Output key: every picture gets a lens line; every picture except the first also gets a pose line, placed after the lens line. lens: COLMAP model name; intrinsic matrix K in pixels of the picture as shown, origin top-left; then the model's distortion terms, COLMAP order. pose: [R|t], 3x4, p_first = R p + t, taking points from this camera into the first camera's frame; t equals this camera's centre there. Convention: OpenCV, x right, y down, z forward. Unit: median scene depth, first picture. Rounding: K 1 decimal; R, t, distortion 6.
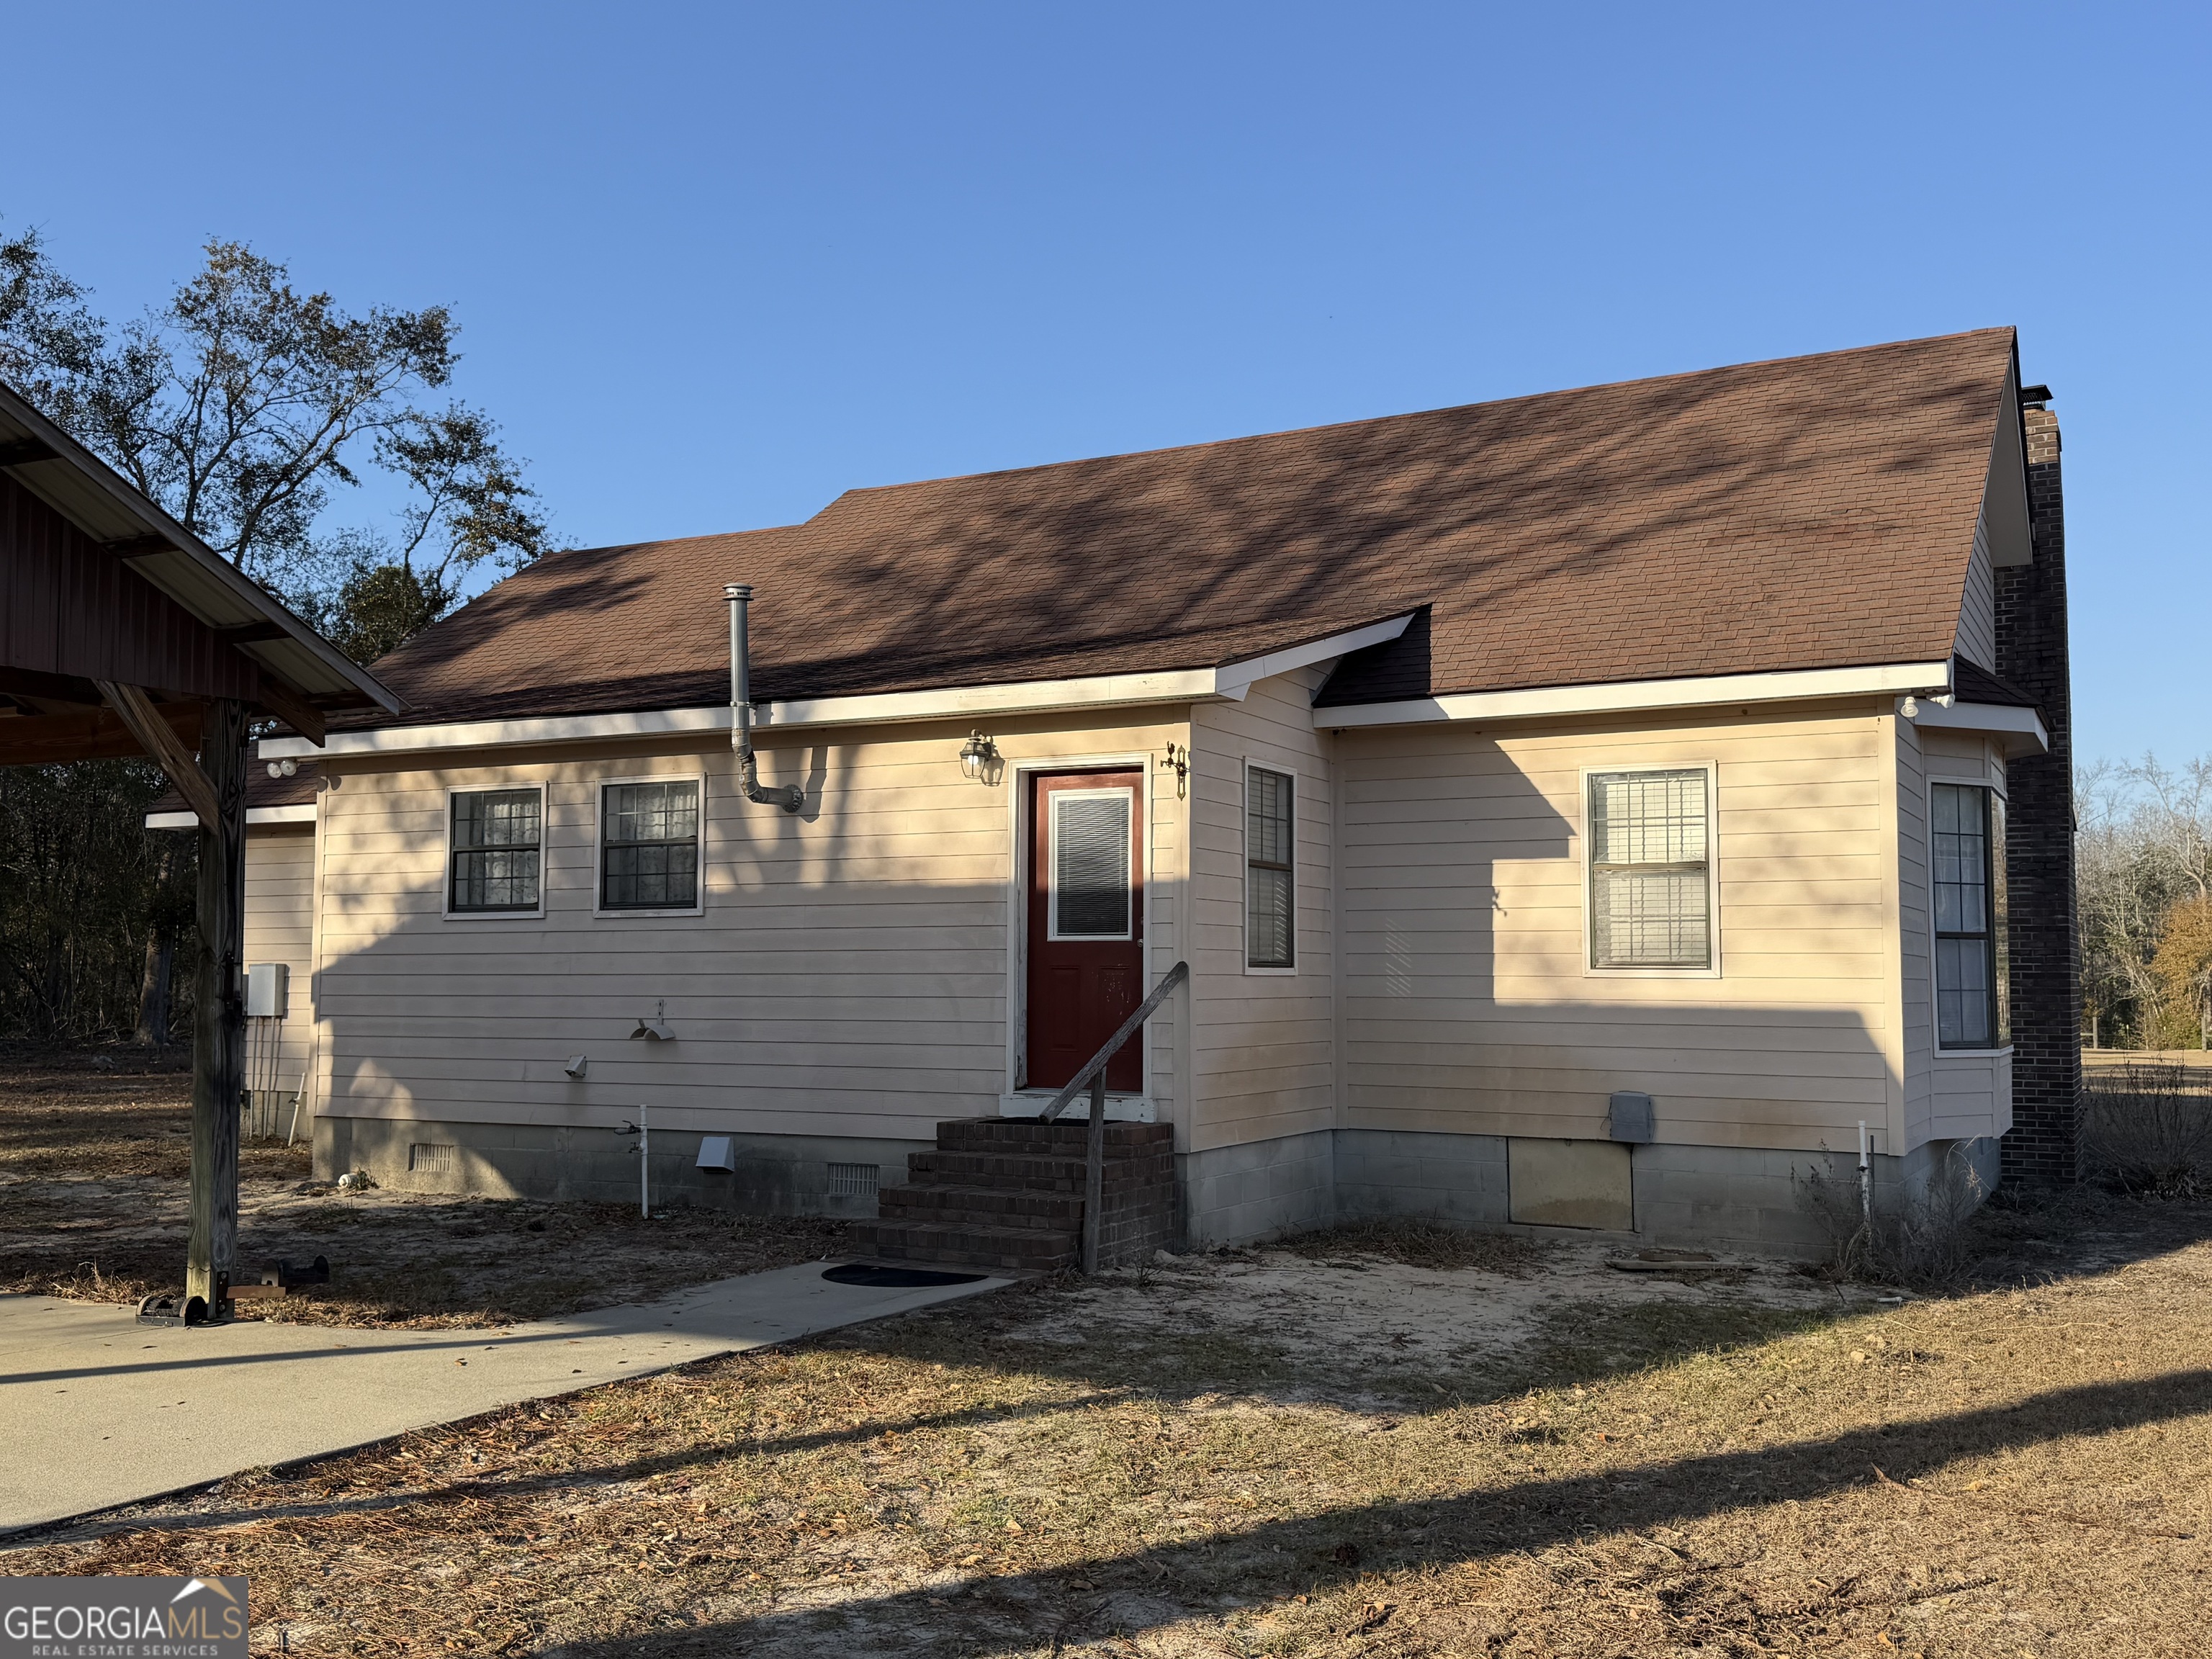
lens RADIAL K [[2043.1, 0, 1102.2], [0, 2043.1, 830.4], [0, 0, 1]] dist [0.016934, 0.000000]
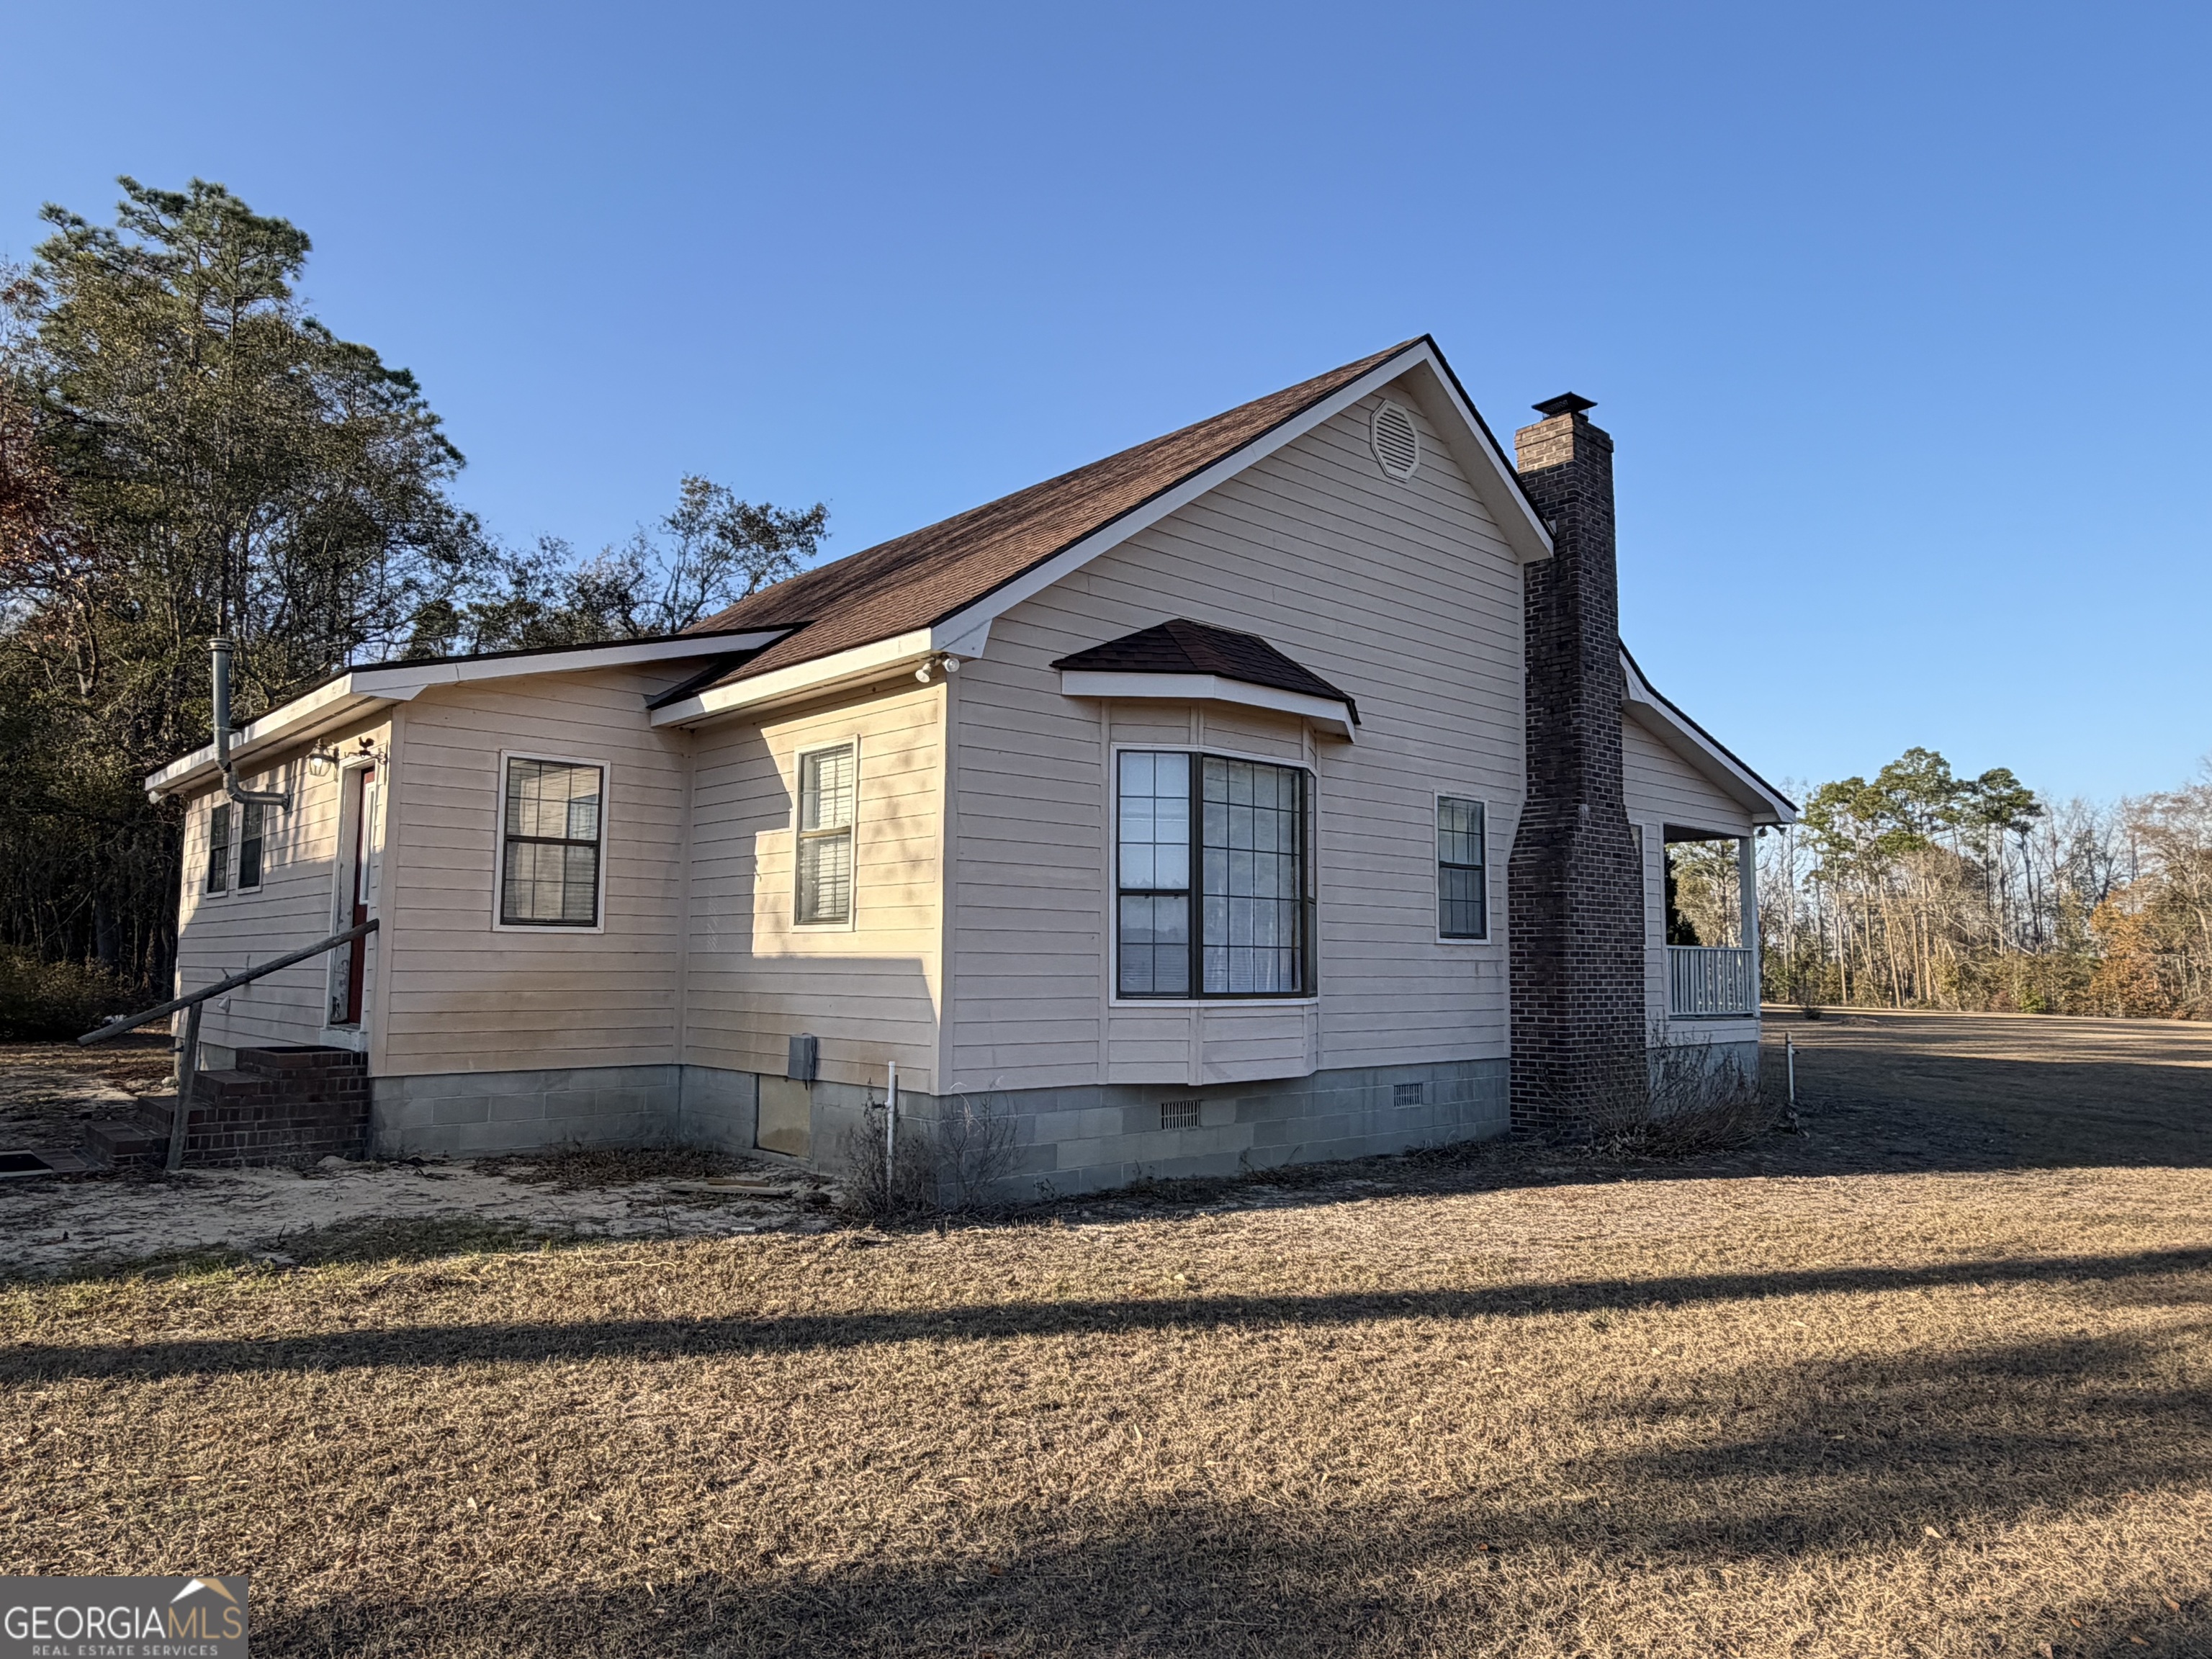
lens RADIAL K [[1443.7, 0, 1108.0], [0, 1443.7, 819.6], [0, 0, 1]] dist [-0.007188, -0.003065]
pose [[0.948424, -0.031556, -0.315431, 0.393581], [0.021774, 0.999168, -0.034489, 0.024443], [0.316257, 0.025842, 0.948322, 0.177668]]
